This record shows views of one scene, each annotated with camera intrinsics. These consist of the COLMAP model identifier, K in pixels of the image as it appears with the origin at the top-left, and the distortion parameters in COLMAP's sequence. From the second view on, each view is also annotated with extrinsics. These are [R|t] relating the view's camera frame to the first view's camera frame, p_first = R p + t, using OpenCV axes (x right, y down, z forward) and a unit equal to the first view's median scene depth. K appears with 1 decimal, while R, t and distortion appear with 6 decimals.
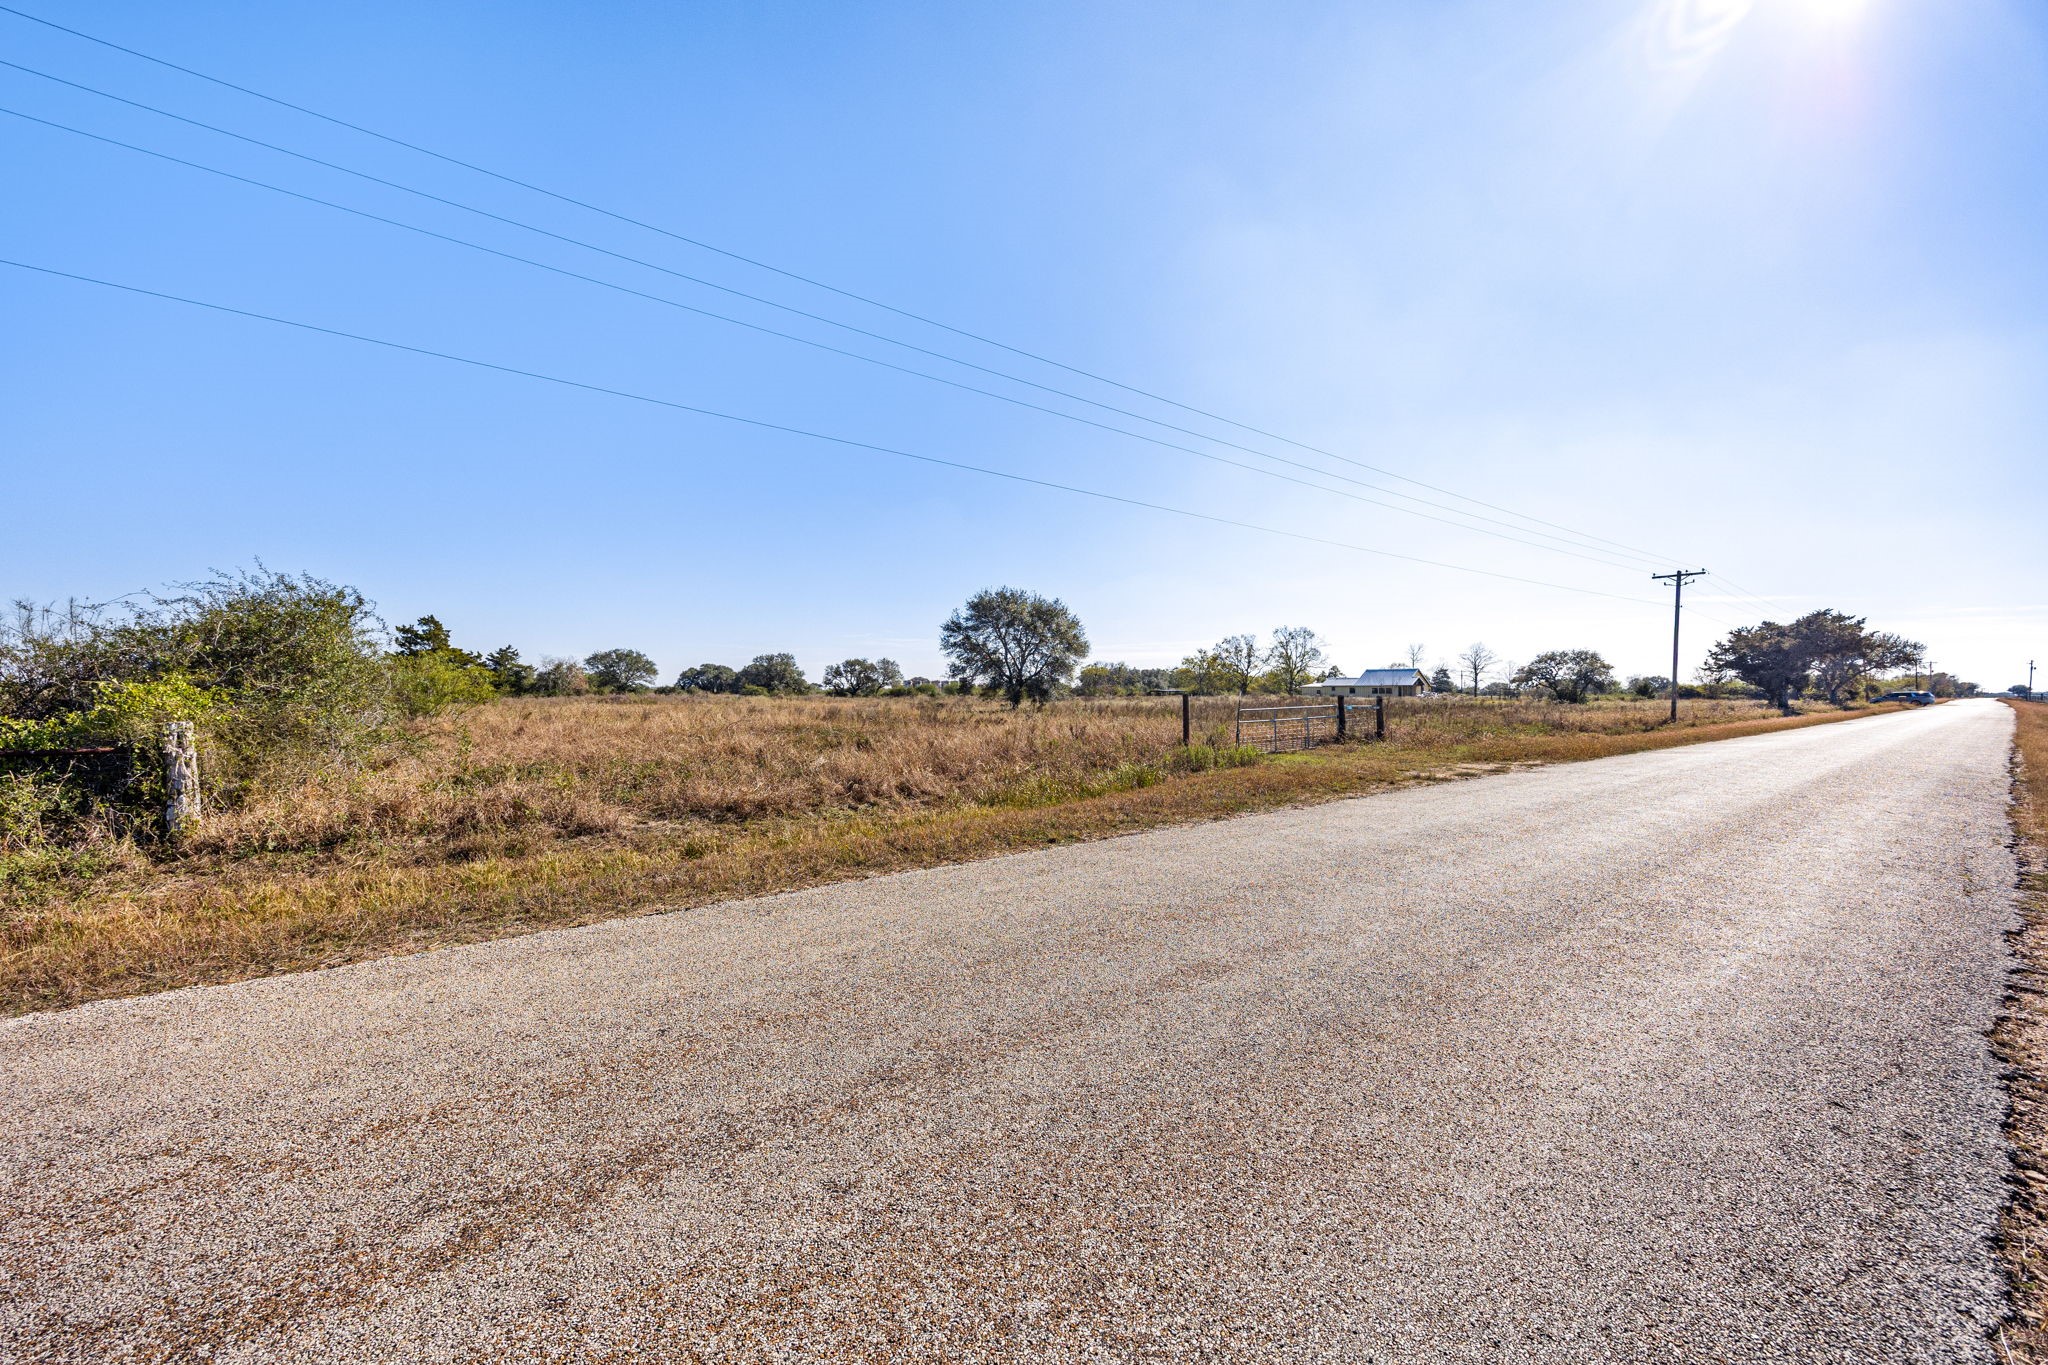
lens RADIAL K [[784.6, 0, 1023.6], [0, 784.6, 689.3], [0, 0, 1]] dist [-0.002117, 0.000326]
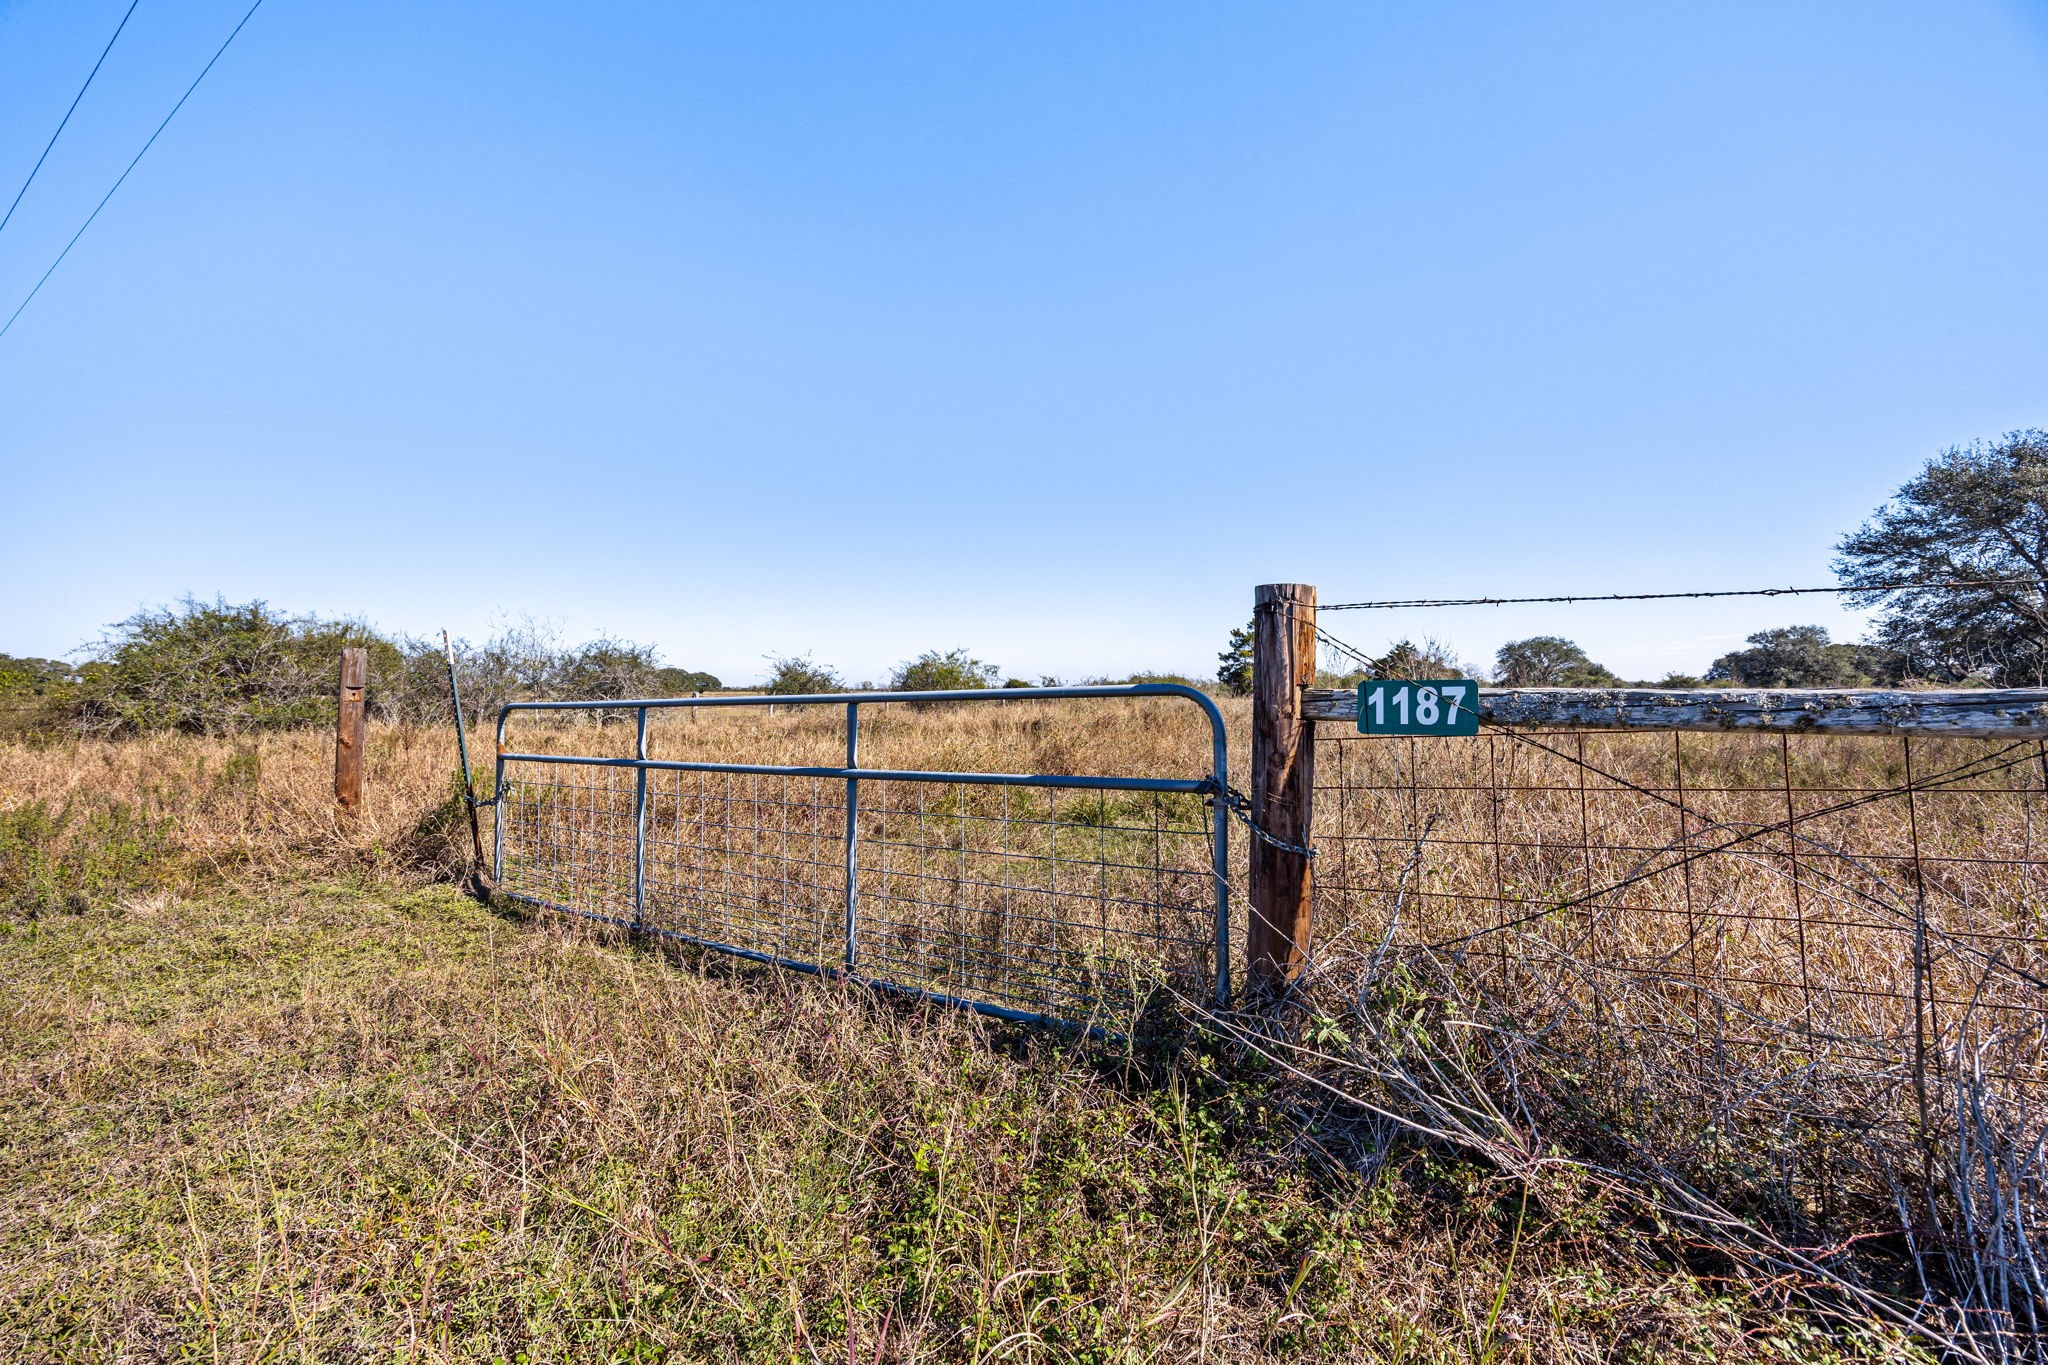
lens RADIAL K [[784.6, 0, 1036.1], [0, 784.6, 678.6], [0, 0, 1]] dist [-0.002117, 0.000326]
pose [[0.363449, -0.021376, -0.931369, 0.089523], [0.012281, 0.999760, -0.018154, 0.003917], [0.931533, -0.004840, 0.363624, 0.167633]]
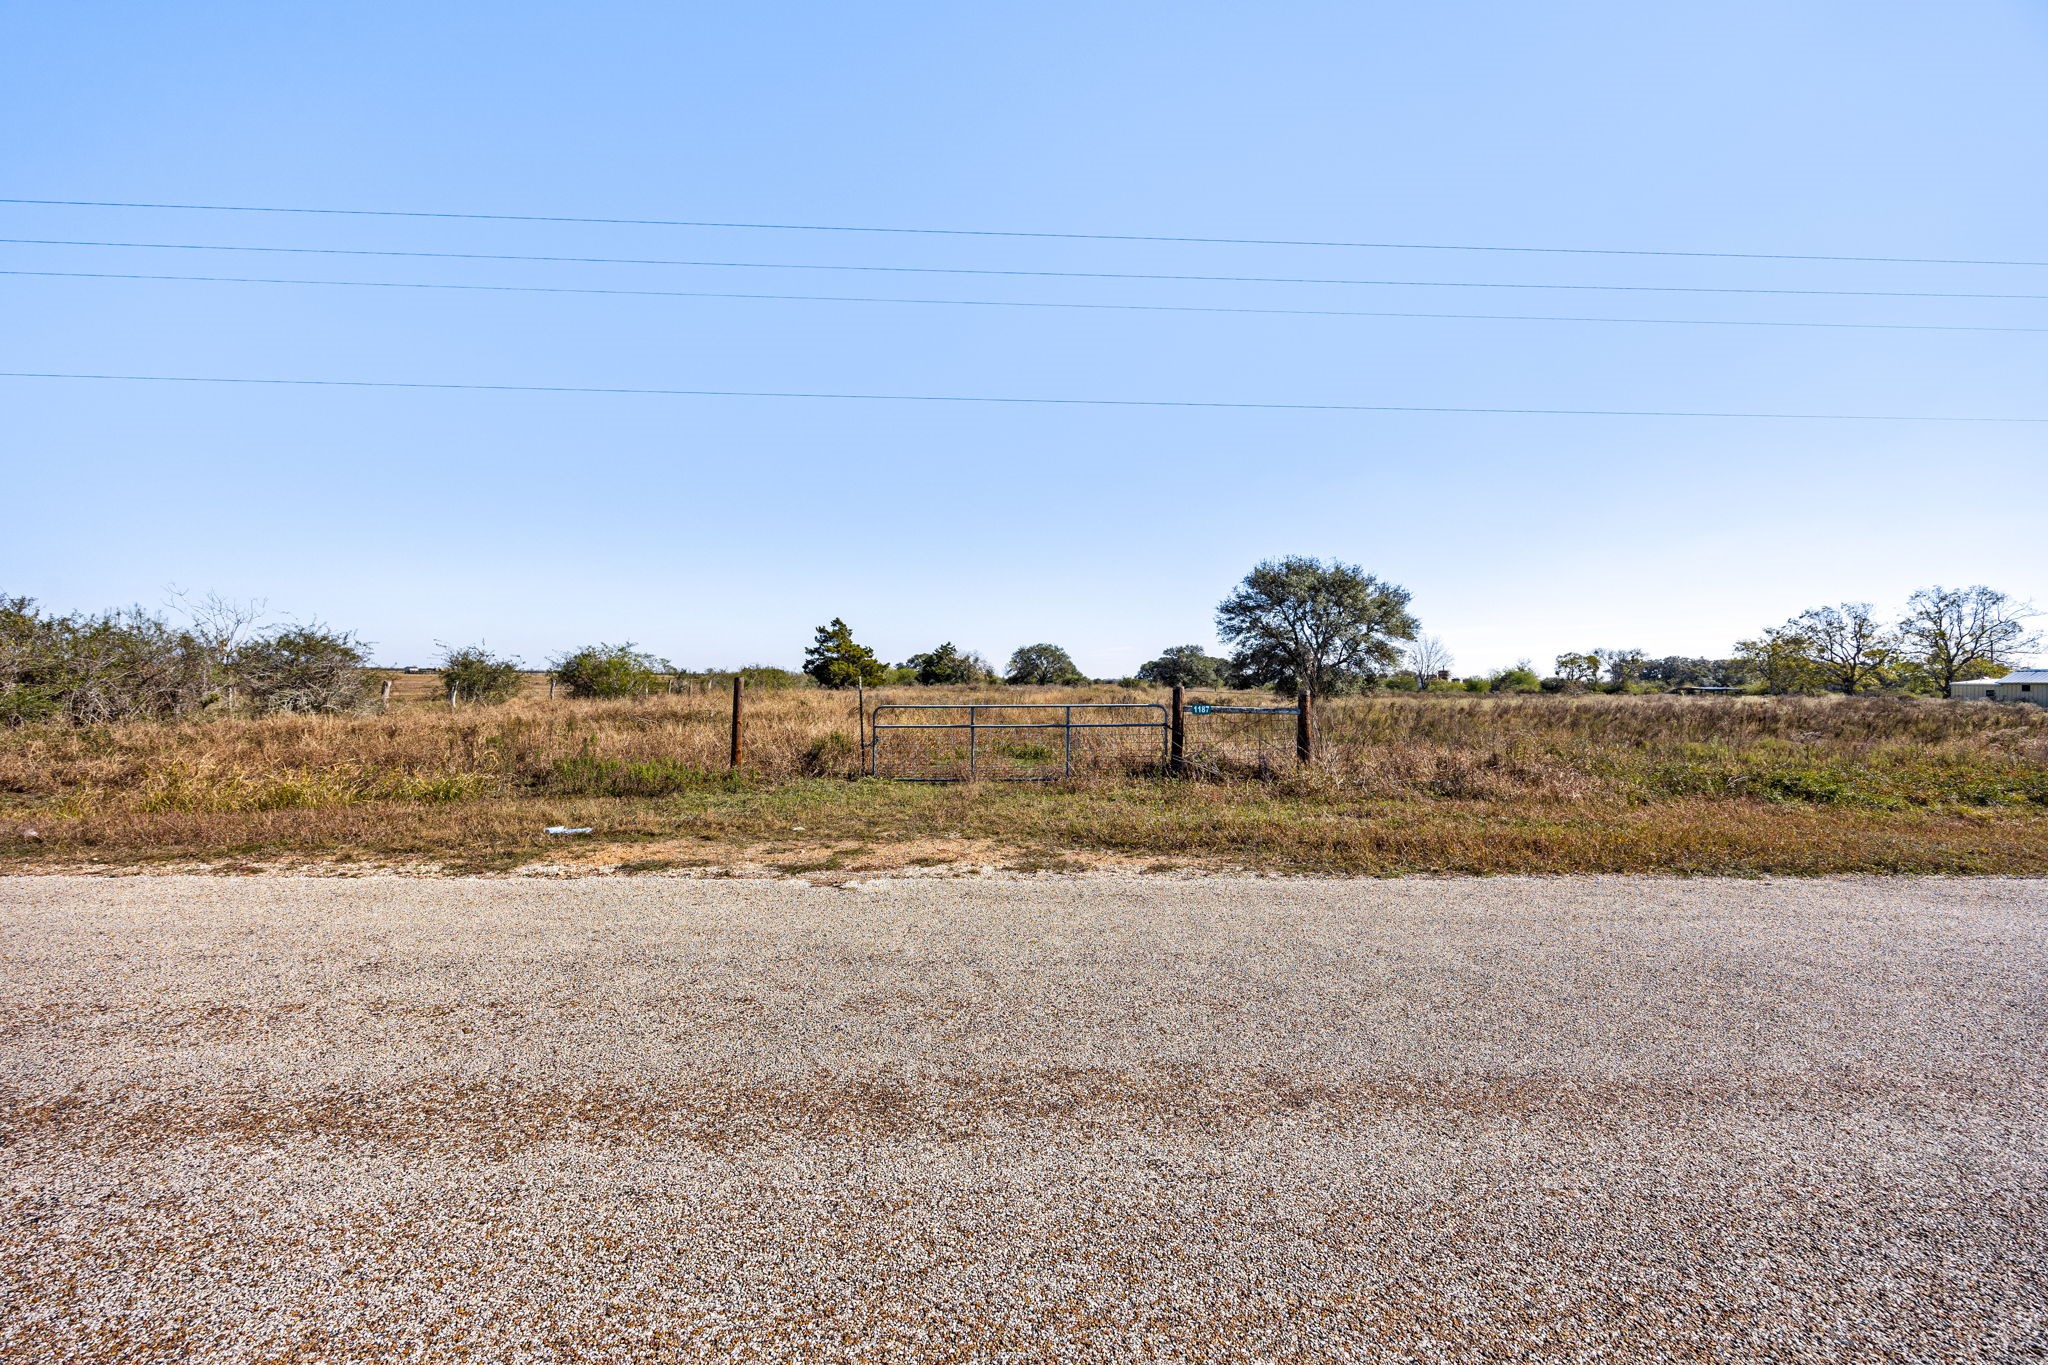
lens RADIAL K [[784.6, 0, 1028.2], [0, 784.6, 683.5], [0, 0, 1]] dist [-0.002117, 0.000326]
pose [[0.812514, 0.010682, -0.582843, 0.116108], [-0.010344, 0.999939, 0.003907, 0.000942], [0.582850, 0.002854, 0.812575, 0.090890]]
